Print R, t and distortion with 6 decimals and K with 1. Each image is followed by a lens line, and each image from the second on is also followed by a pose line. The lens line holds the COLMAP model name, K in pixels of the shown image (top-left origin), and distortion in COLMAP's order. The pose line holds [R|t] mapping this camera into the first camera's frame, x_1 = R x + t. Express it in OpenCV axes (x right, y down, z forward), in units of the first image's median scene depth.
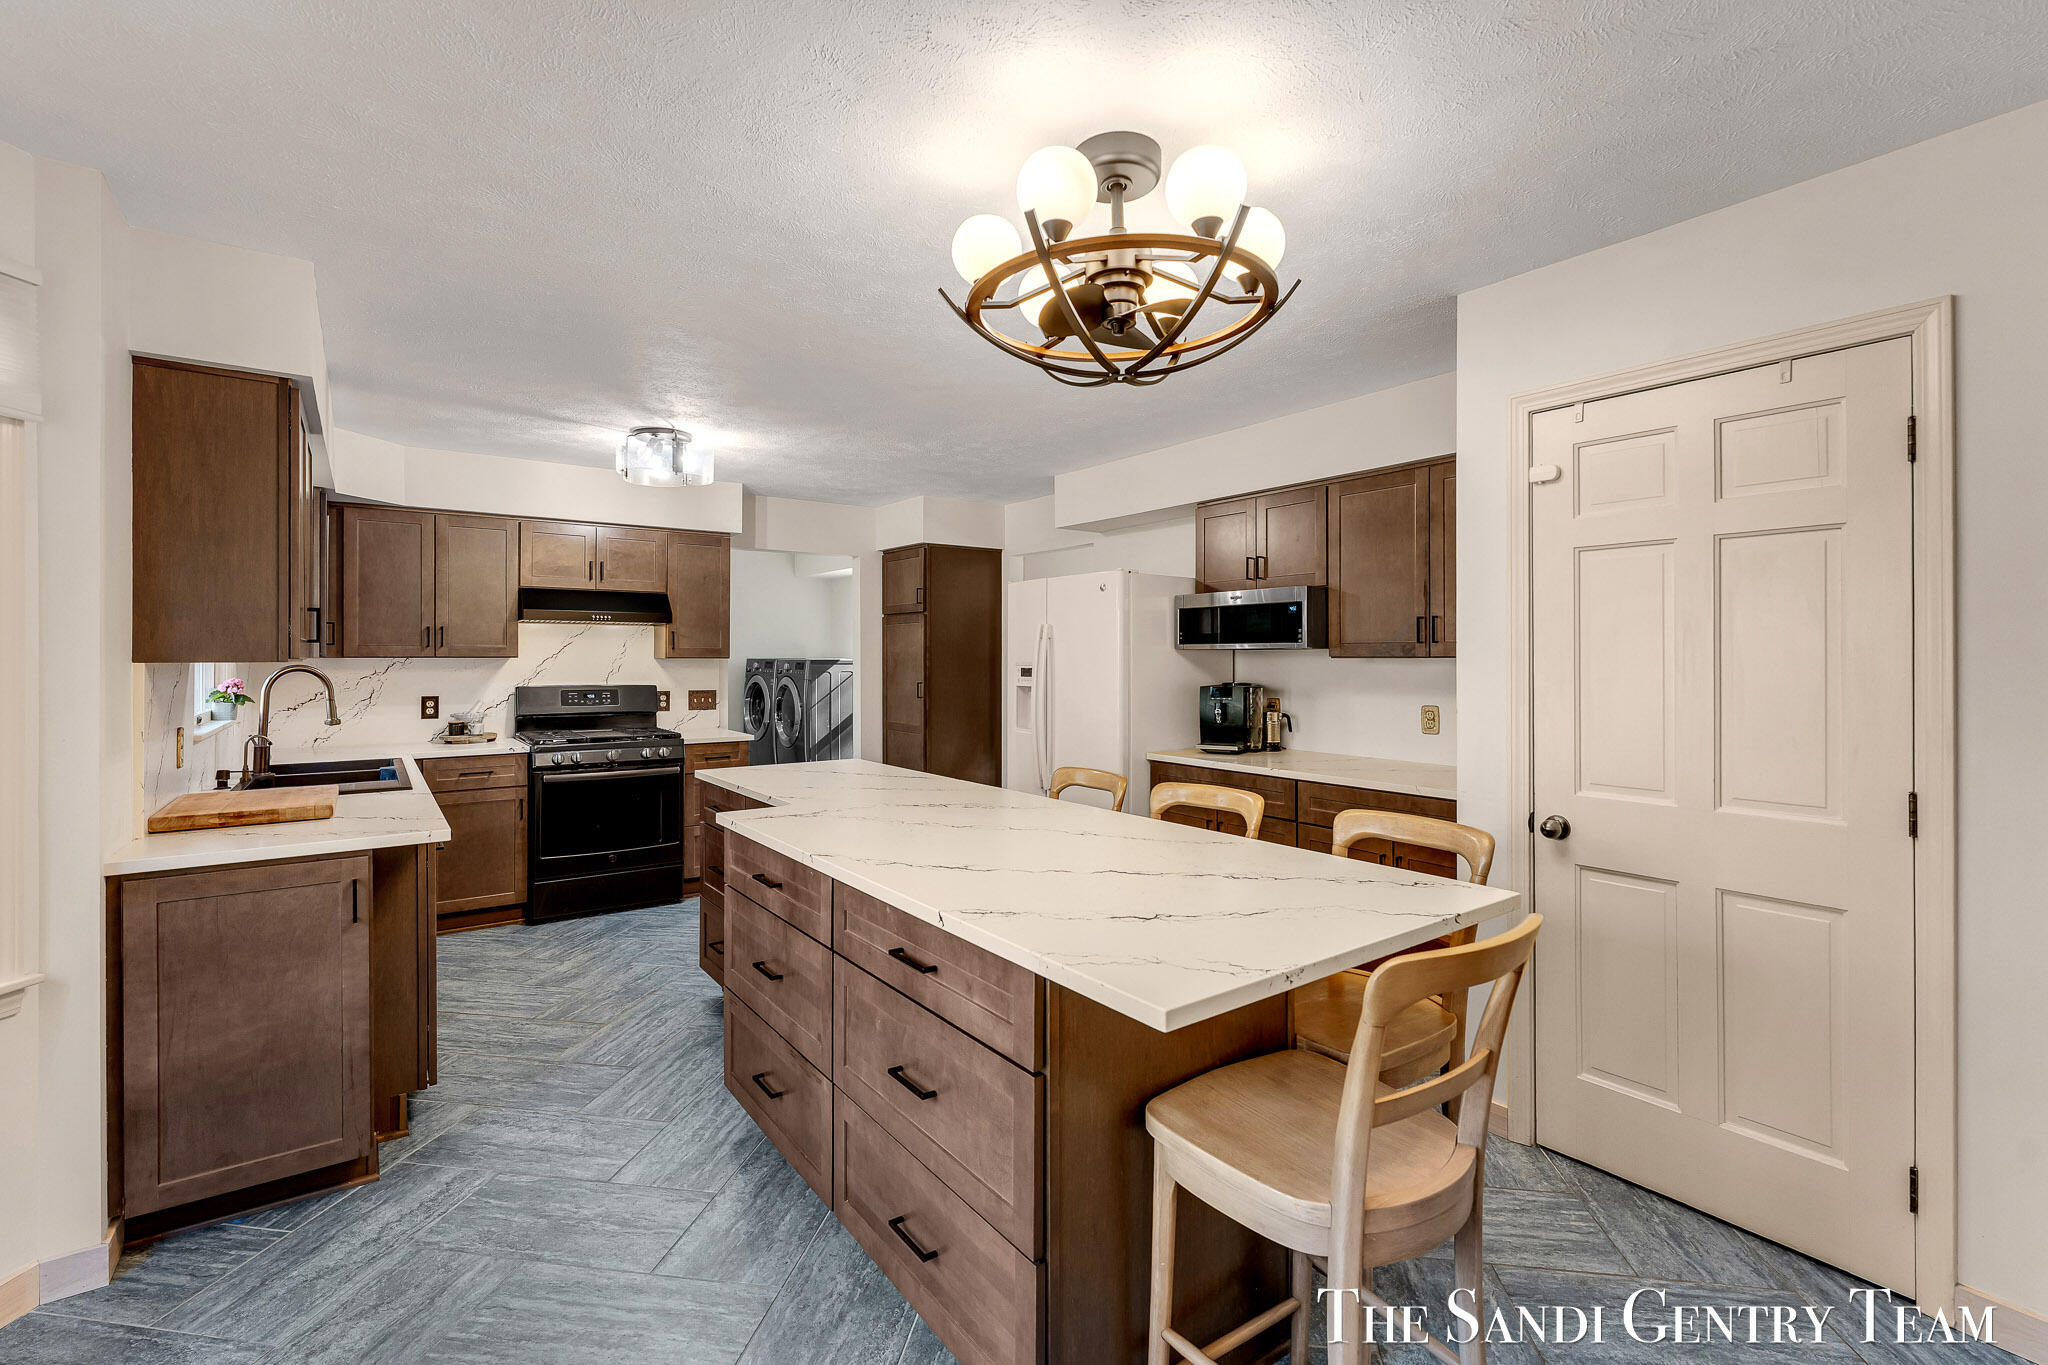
lens RADIAL K [[906.6, 0, 1022.9], [0, 906.6, 653.8], [0, 0, 1]] dist [0.000543, -0.000504]
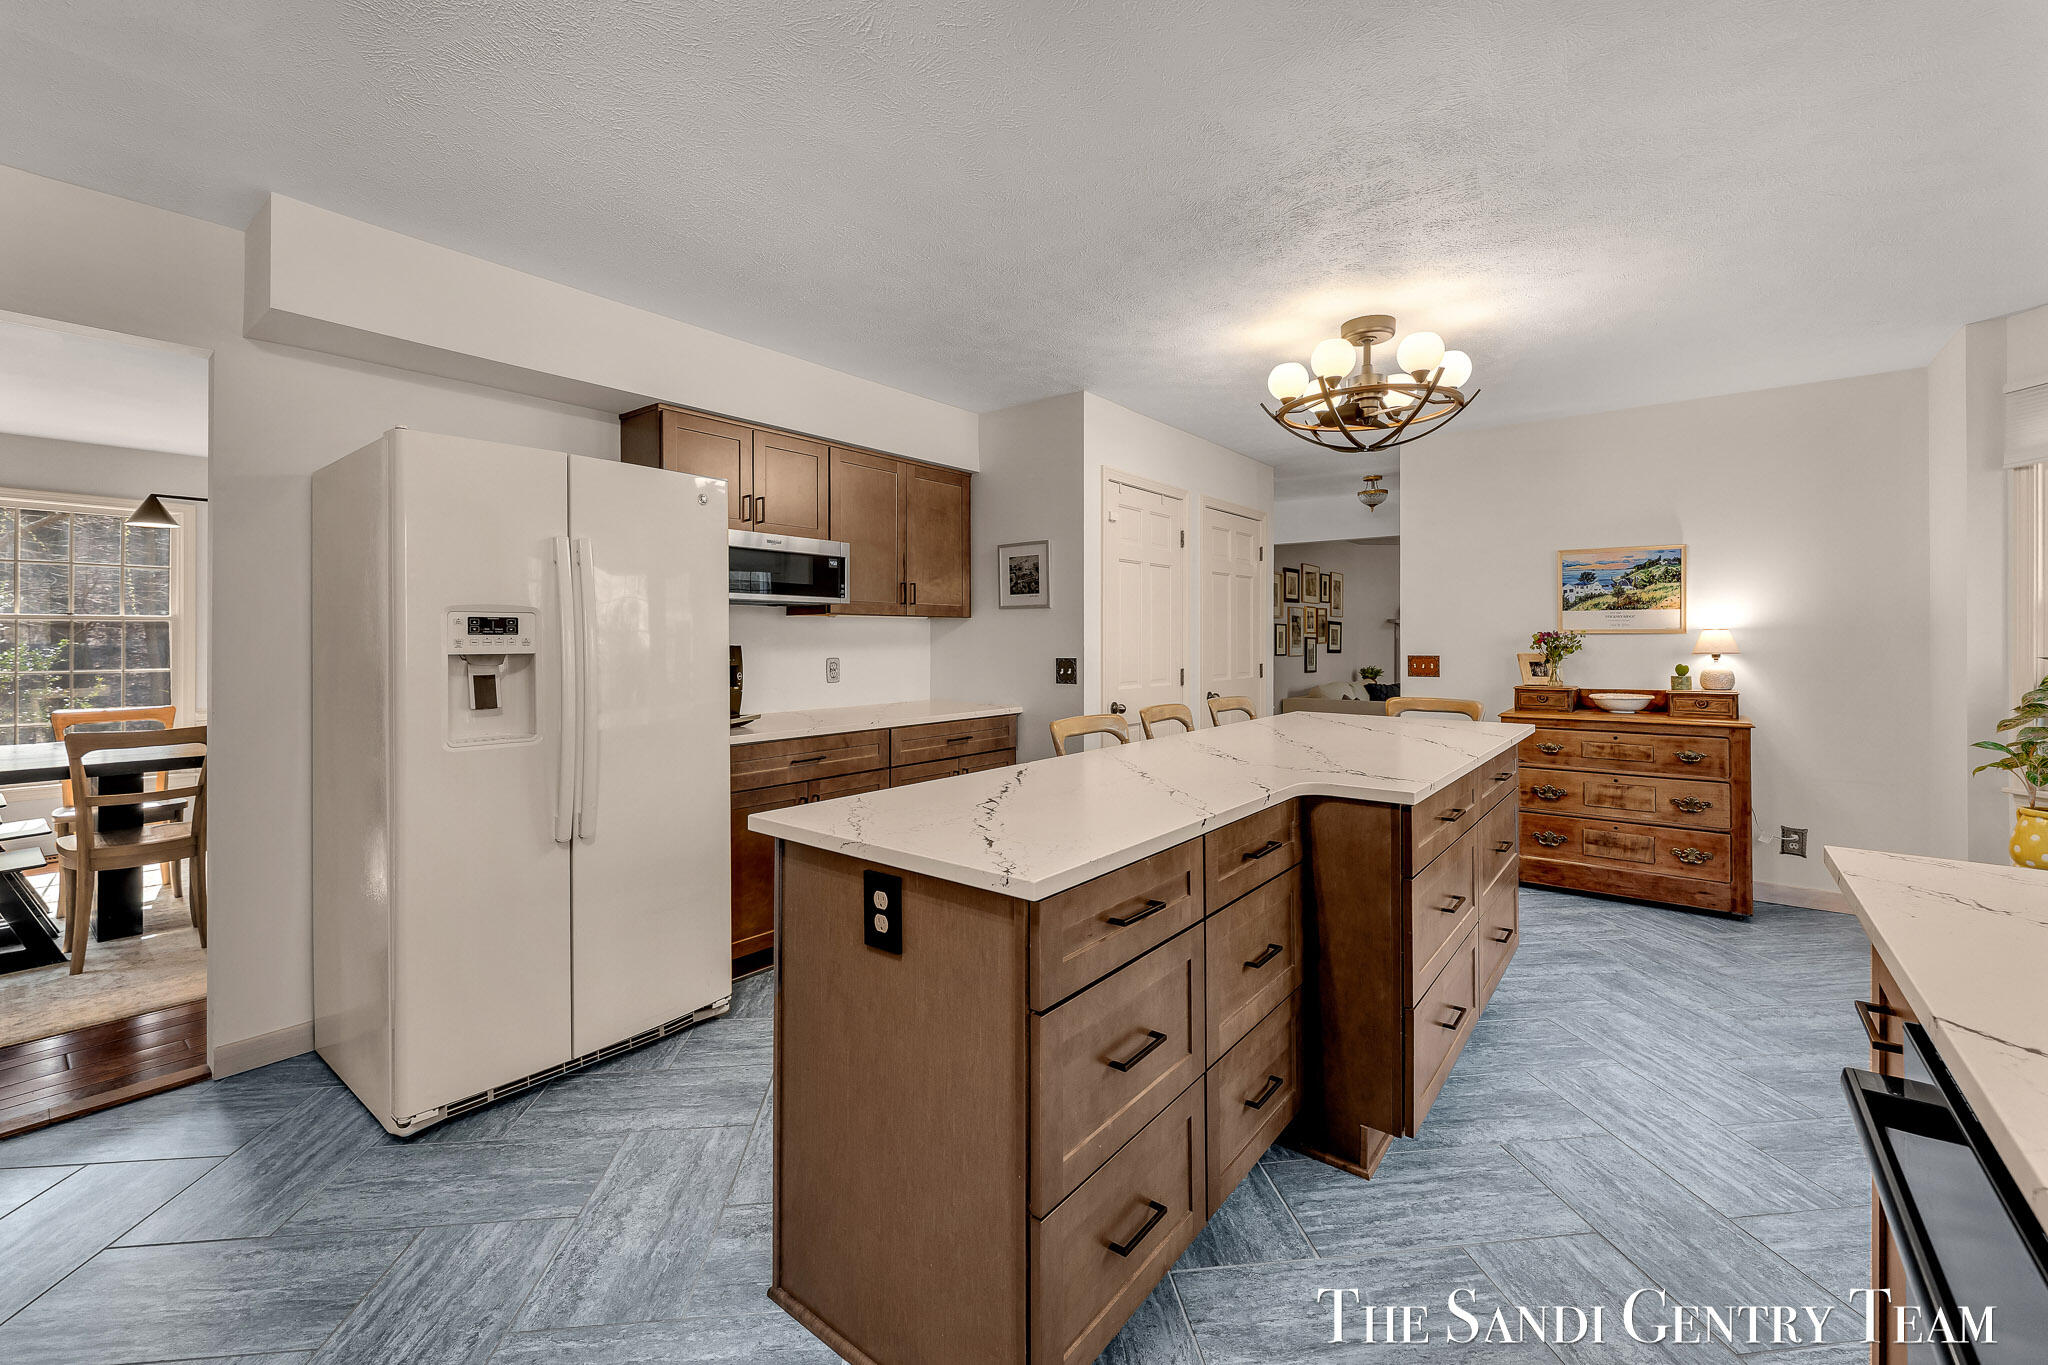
lens RADIAL K [[833.8, 0, 1032.7], [0, 833.8, 637.5], [0, 0, 1]] dist [-0.000937, 0.000489]
pose [[-0.271124, 0.004763, 0.962533, -0.501053], [-0.001872, 0.999983, -0.005476, 0.027939], [-0.962543, -0.003286, -0.271110, 0.813719]]
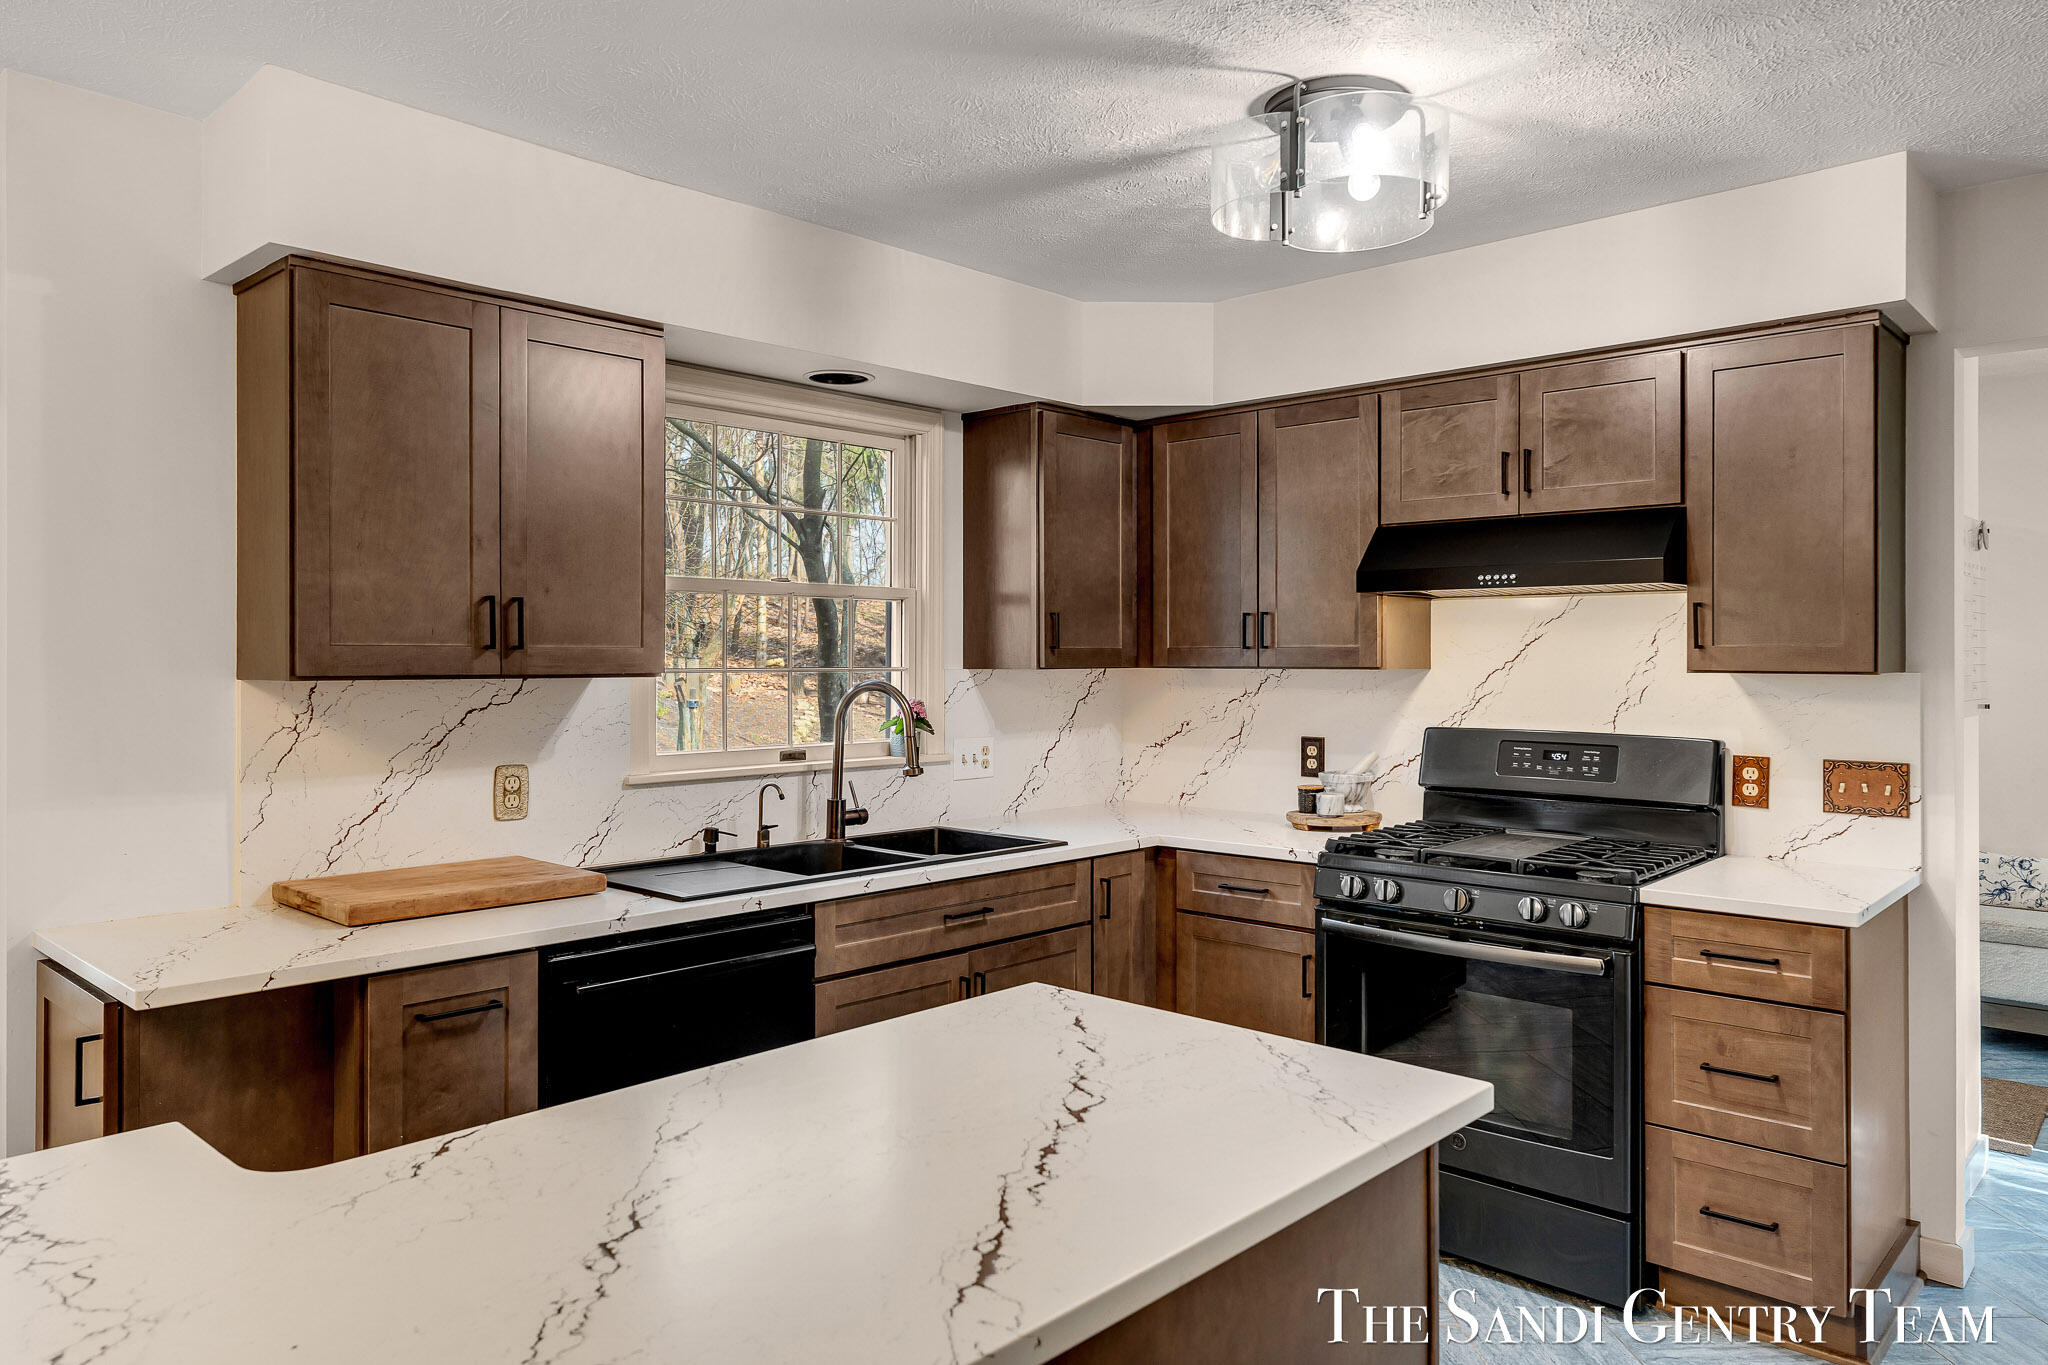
lens RADIAL K [[1363.4, 0, 1027.1], [0, 1363.4, 661.5], [0, 0, 1]] dist [0.007837, 0.000878]
pose [[0.193308, 0.001955, -0.981136, 0.137626], [0.003645, 0.999990, 0.002710, -0.002888], [0.981131, -0.004100, 0.193299, 0.667127]]
